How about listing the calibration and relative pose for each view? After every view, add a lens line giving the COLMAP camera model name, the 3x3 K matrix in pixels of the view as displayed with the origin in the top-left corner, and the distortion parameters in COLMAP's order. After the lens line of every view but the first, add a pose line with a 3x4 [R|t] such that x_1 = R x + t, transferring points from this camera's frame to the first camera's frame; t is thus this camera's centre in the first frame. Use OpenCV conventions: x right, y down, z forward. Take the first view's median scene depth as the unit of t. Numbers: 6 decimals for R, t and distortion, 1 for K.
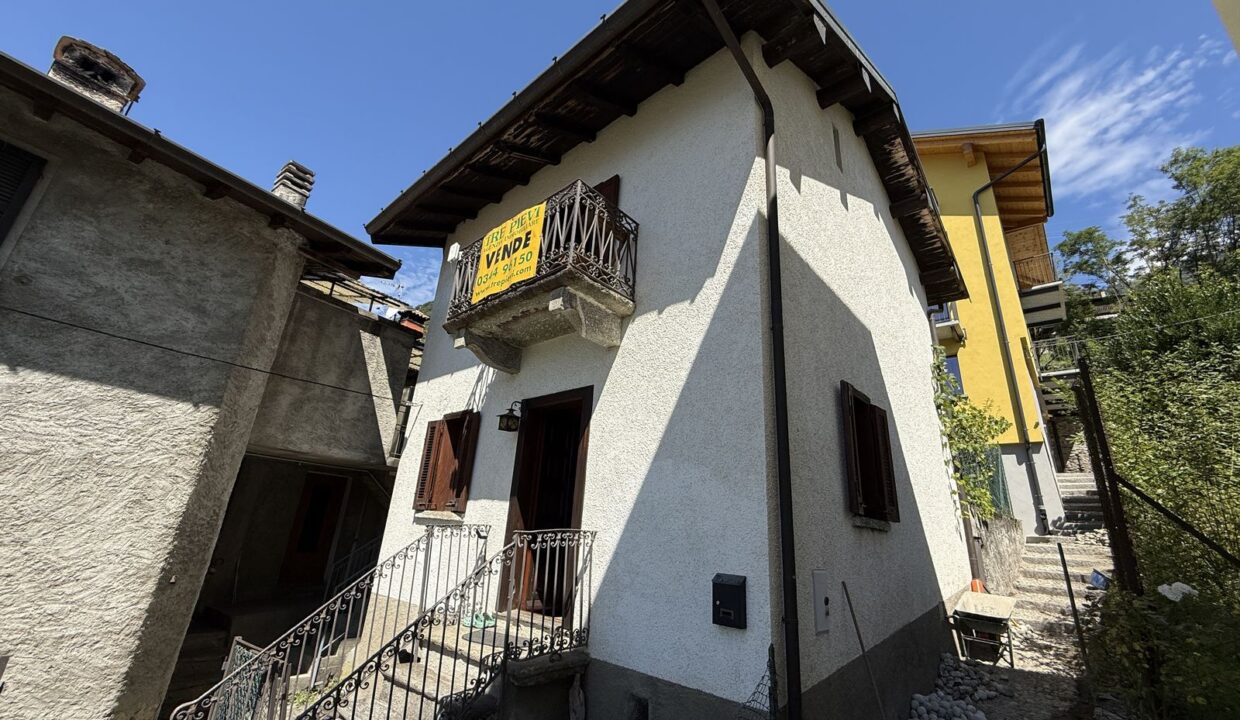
lens RADIAL K [[494.9, 0, 618.1], [0, 494.9, 361.2], [0, 0, 1]] dist [0.005228, -0.003123]
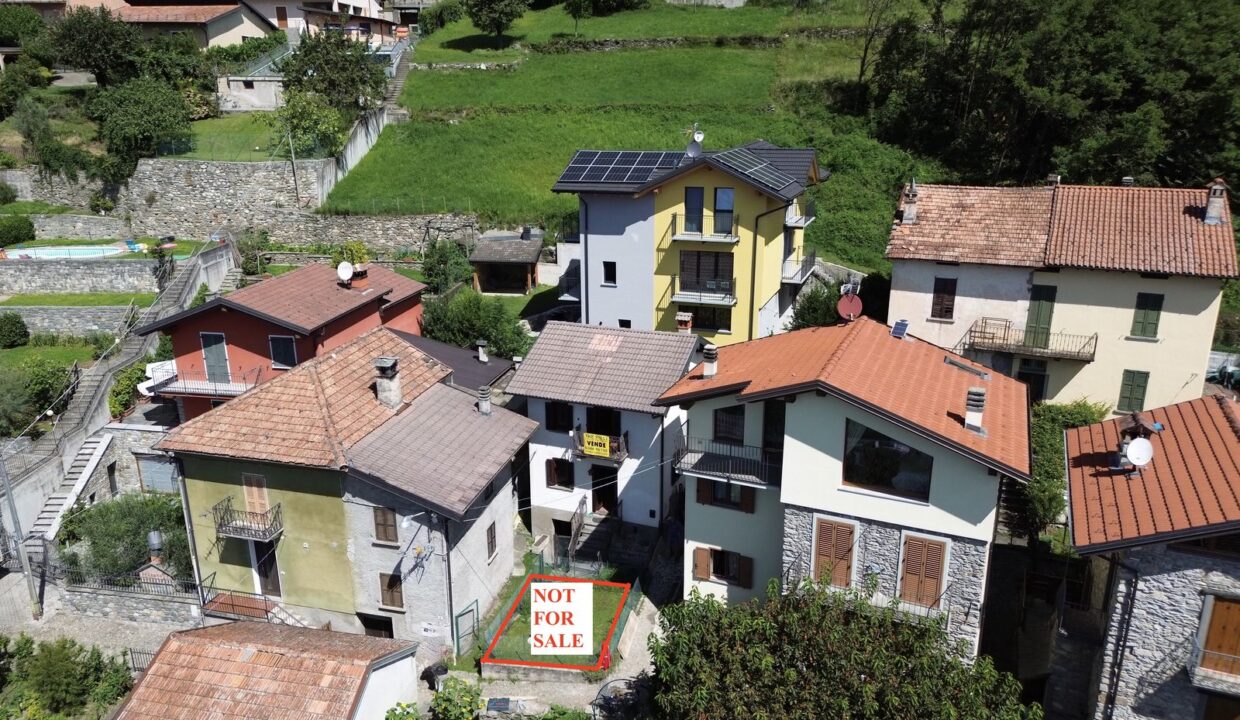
lens RADIAL K [[871.2, 0, 620.0], [0, 871.2, 360.0], [0, 0, 1]] dist [0.080074, -0.081196]
pose [[0.927837, -0.184035, 0.324423, -2.064921], [-0.056275, 0.790768, 0.609523, -4.741745], [-0.368717, -0.583795, 0.723347, -3.472530]]
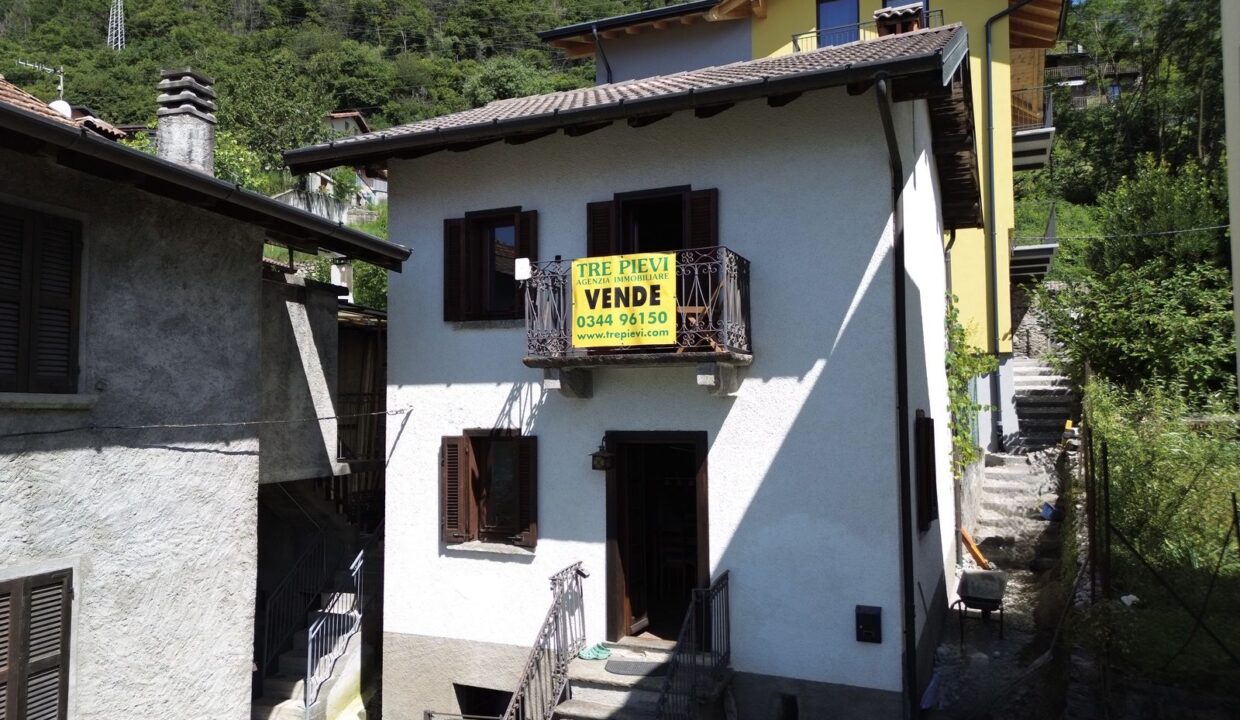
lens RADIAL K [[871.2, 0, 620.0], [0, 871.2, 360.0], [0, 0, 1]] dist [0.080074, -0.081196]
pose [[0.945153, -0.055344, 0.321906, -0.736296], [-0.039541, 0.958905, 0.280959, -0.551176], [-0.324227, -0.278277, 0.904123, -0.489522]]
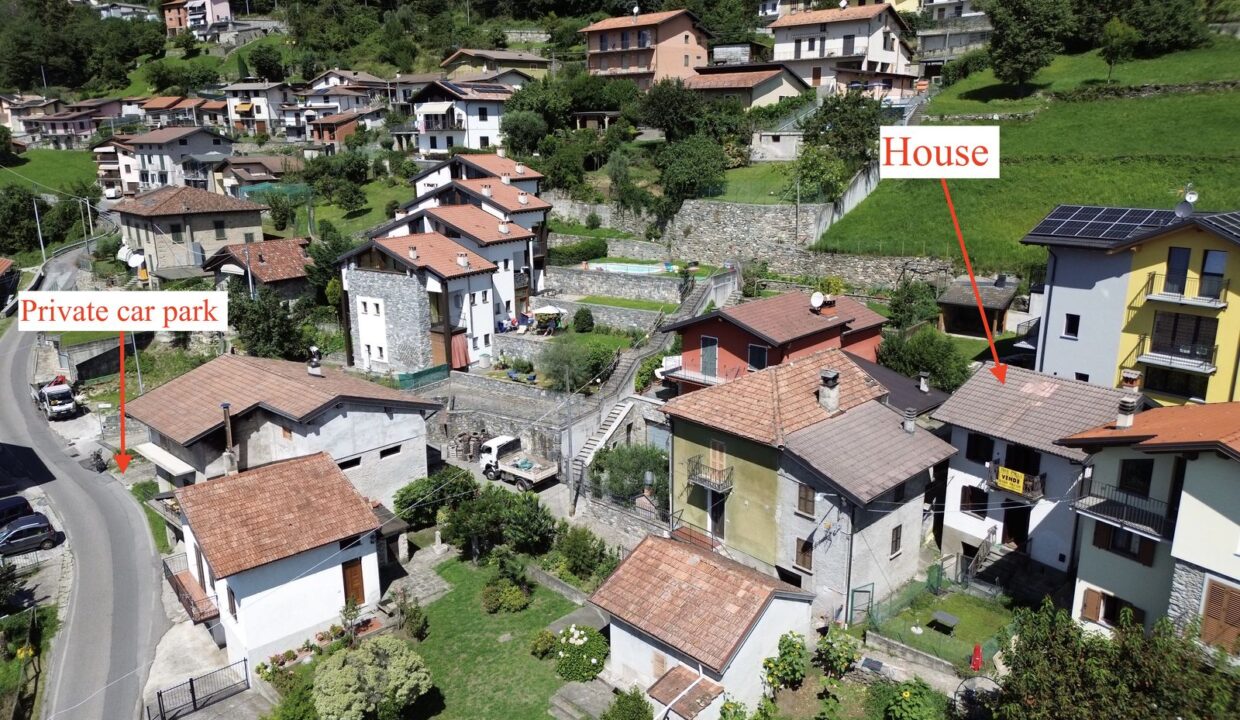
lens RADIAL K [[871.2, 0, 620.0], [0, 871.2, 360.0], [0, 0, 1]] dist [0.080074, -0.081196]
pose [[0.978656, -0.033090, -0.202826, -1.830291], [0.142106, 0.821926, 0.551583, -5.405512], [0.148456, -0.568632, 0.809085, -4.730202]]
